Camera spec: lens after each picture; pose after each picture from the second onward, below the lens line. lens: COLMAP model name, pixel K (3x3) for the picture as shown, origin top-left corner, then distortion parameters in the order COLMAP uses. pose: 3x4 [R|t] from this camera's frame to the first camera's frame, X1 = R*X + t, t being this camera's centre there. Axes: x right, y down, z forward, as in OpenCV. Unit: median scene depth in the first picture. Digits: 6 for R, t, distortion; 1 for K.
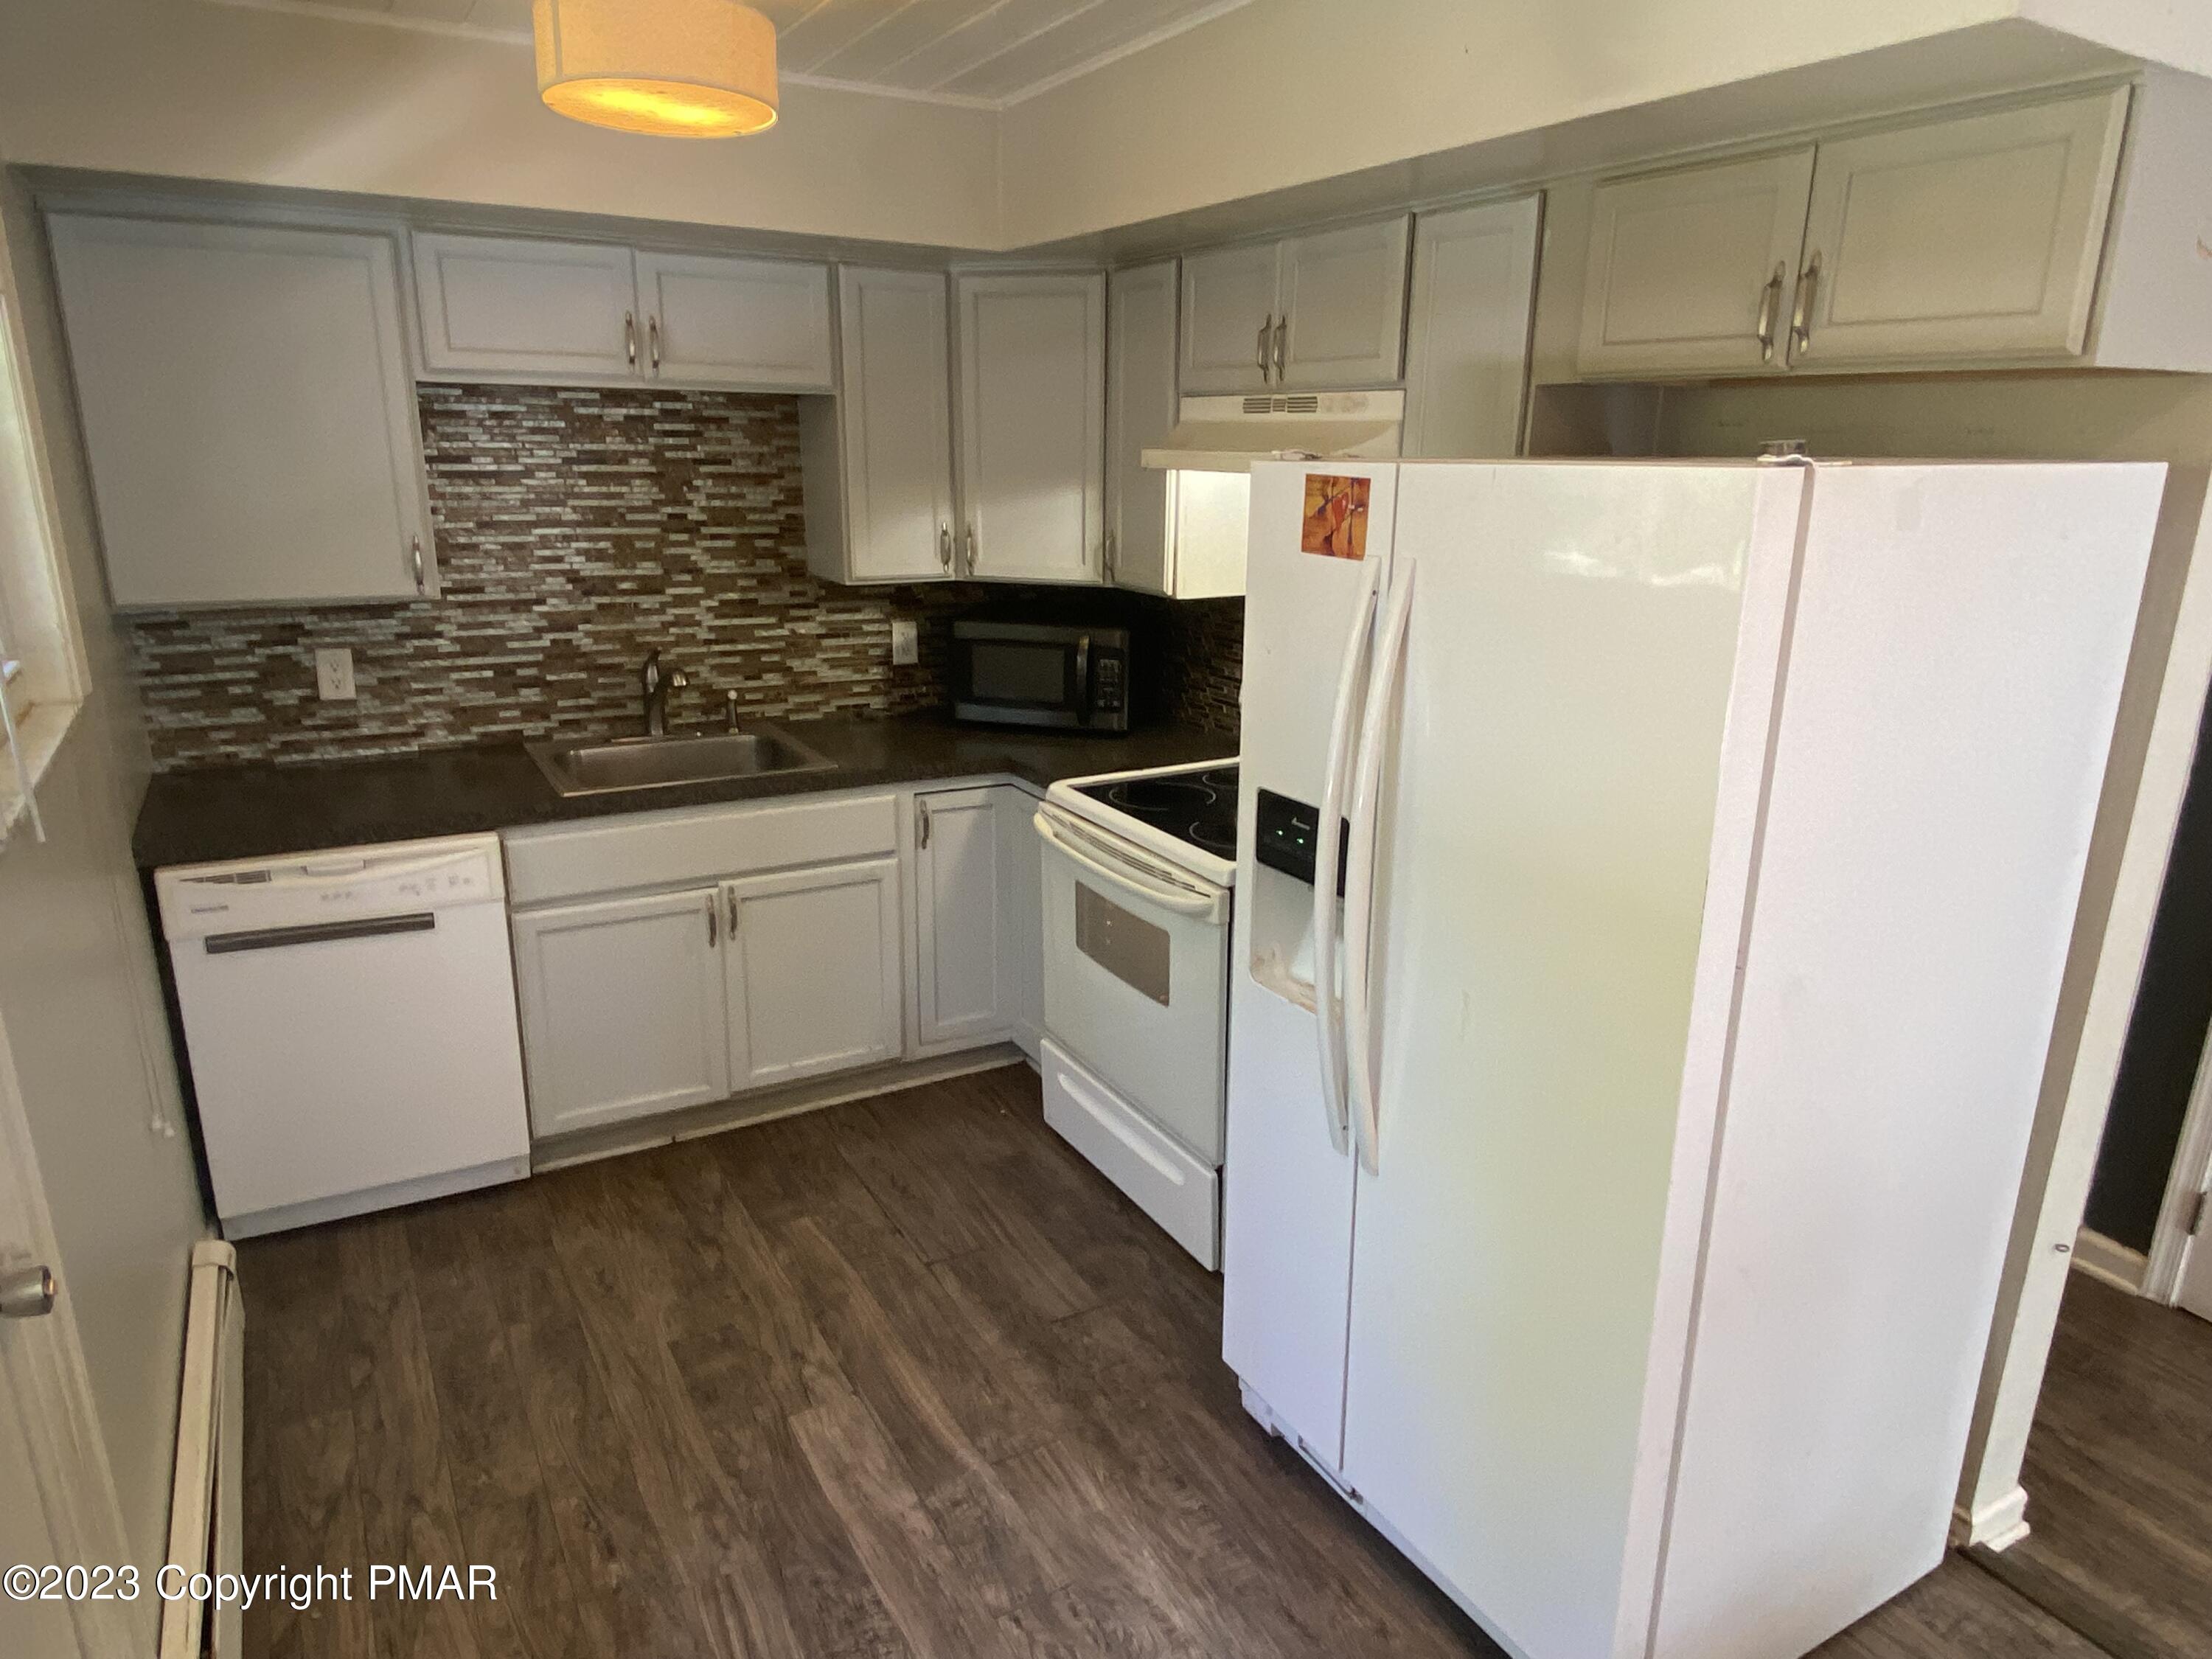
lens RADIAL K [[1400.3, 0, 1106.2], [0, 1400.3, 842.9], [0, 0, 1]] dist [0.002762, -0.003784]
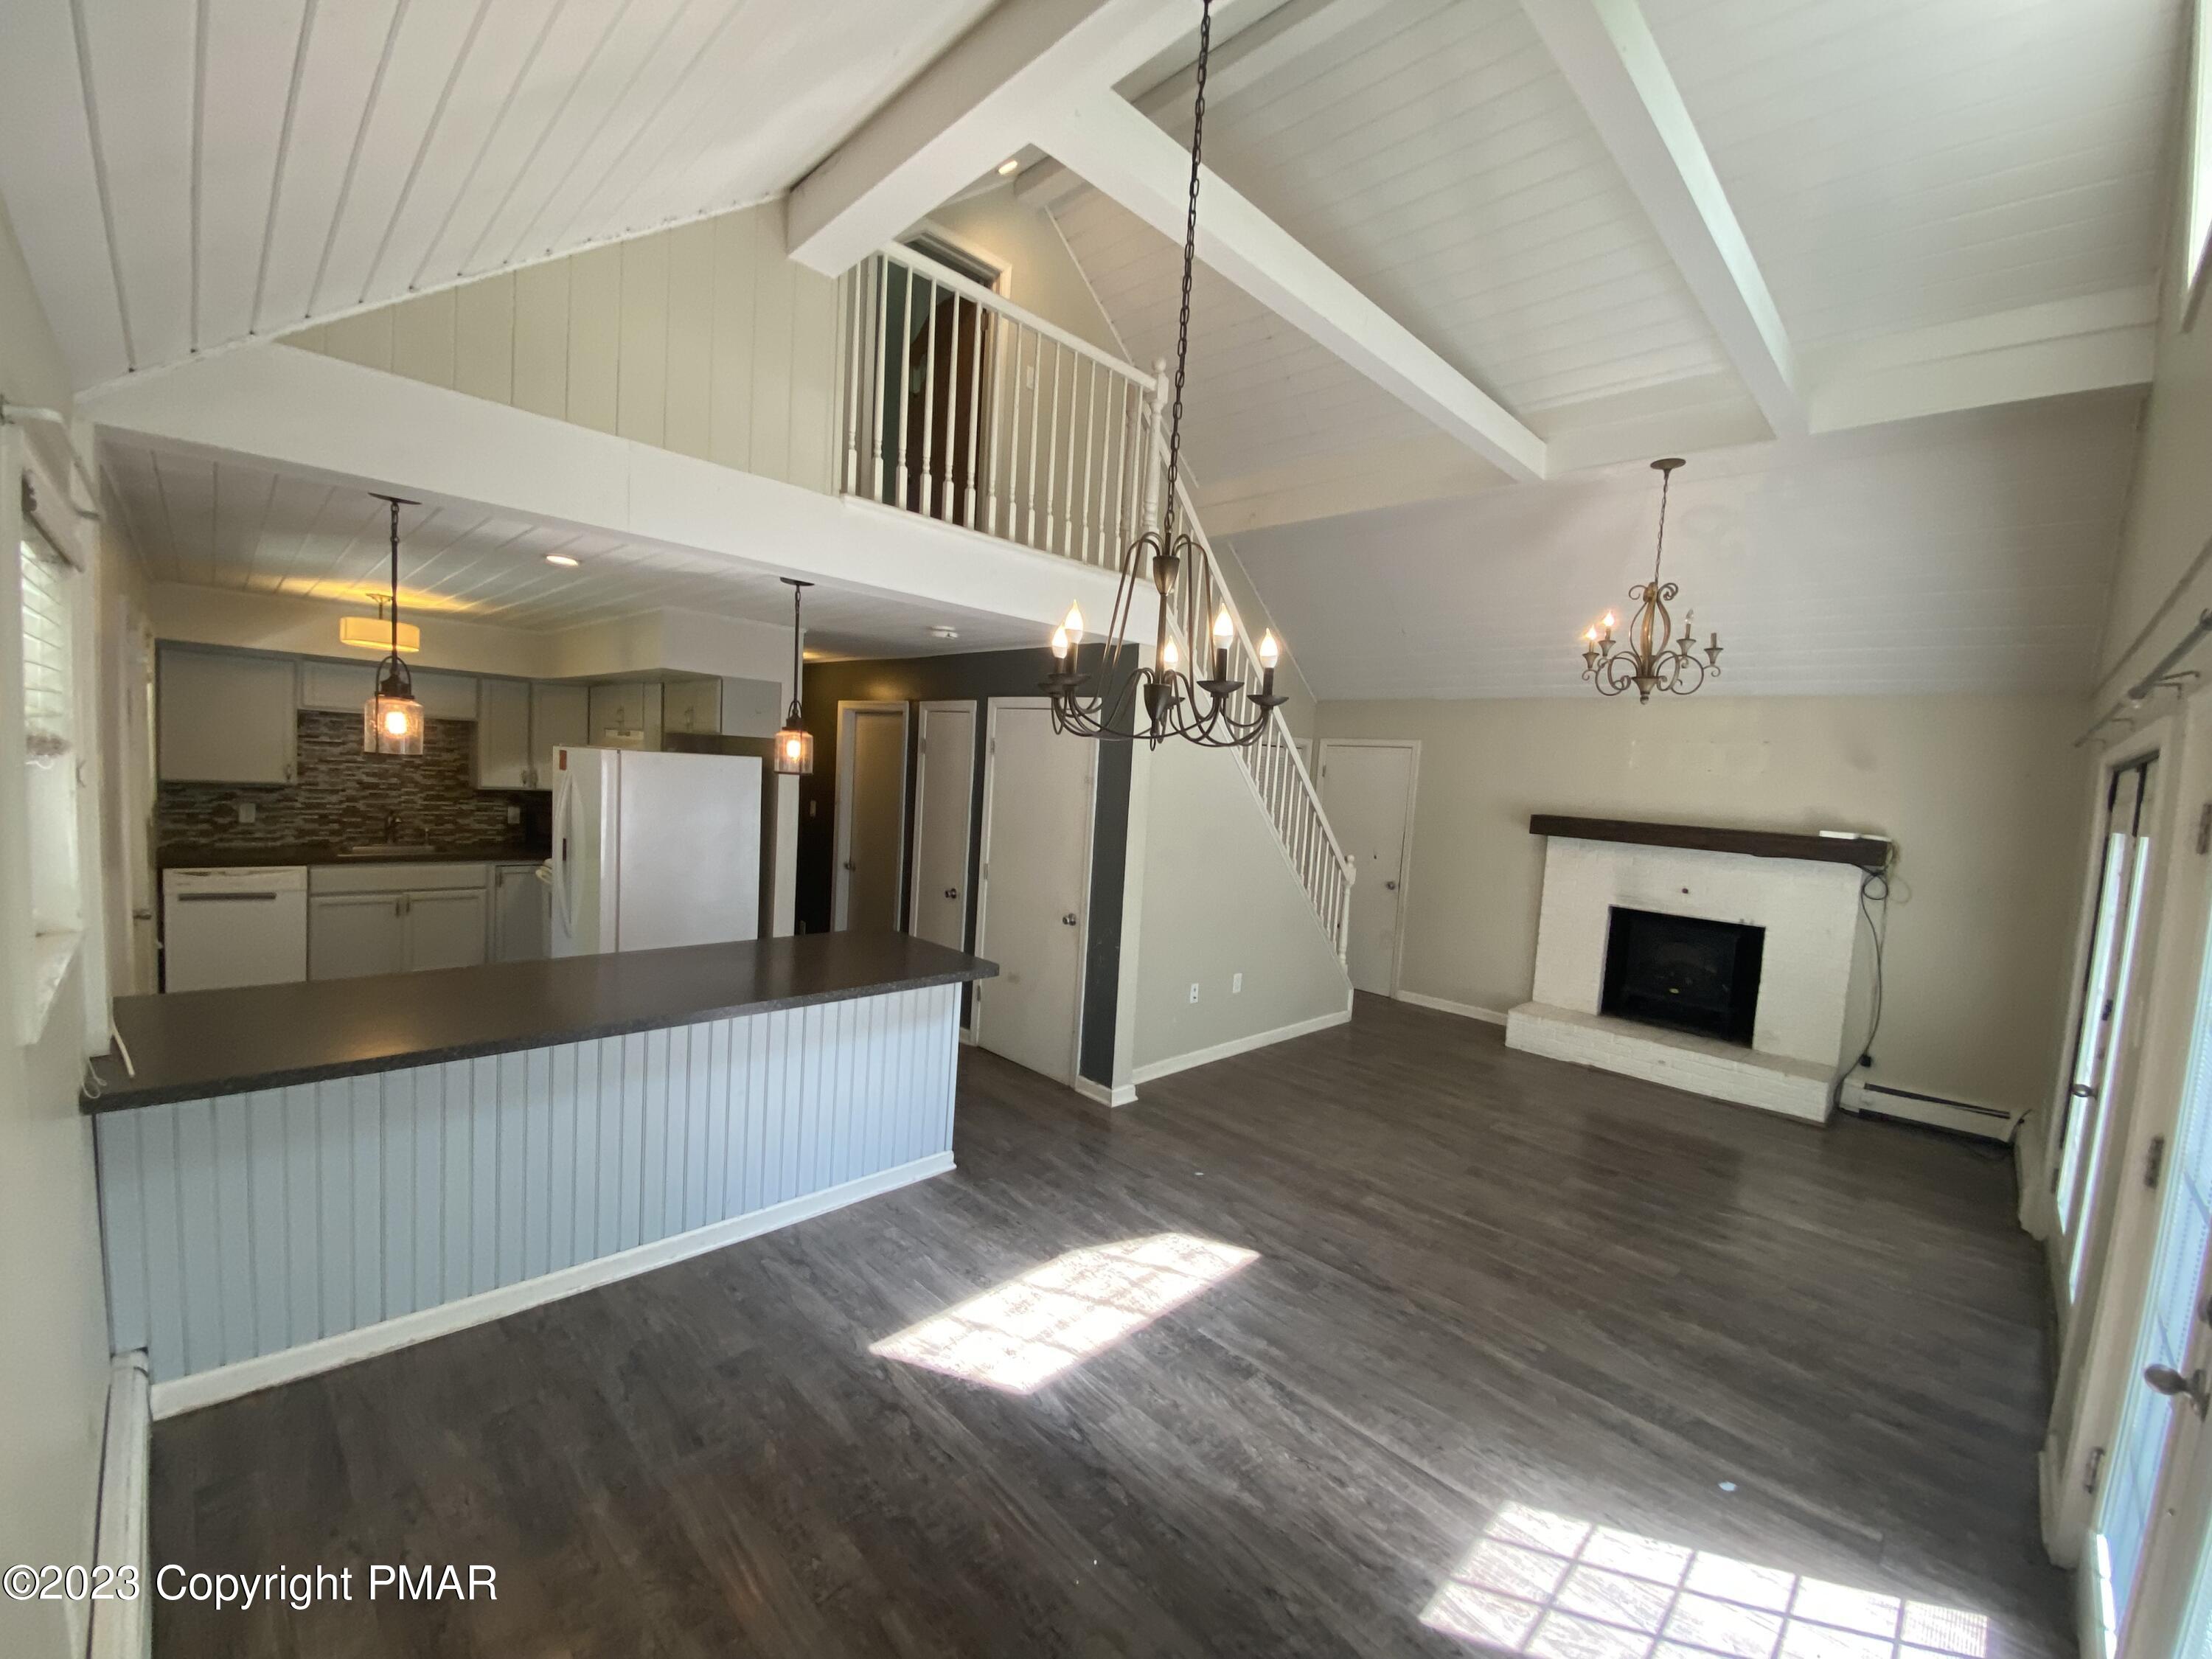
lens RADIAL K [[912.6, 0, 1088.0], [0, 912.6, 819.2], [0, 0, 1]] dist [-0.003814, -0.003613]
pose [[0.967047, 0.027867, 0.253069, 0.521480], [0.025897, 0.978070, -0.206662, 0.271054], [-0.253278, 0.206405, 0.945118, -0.961422]]
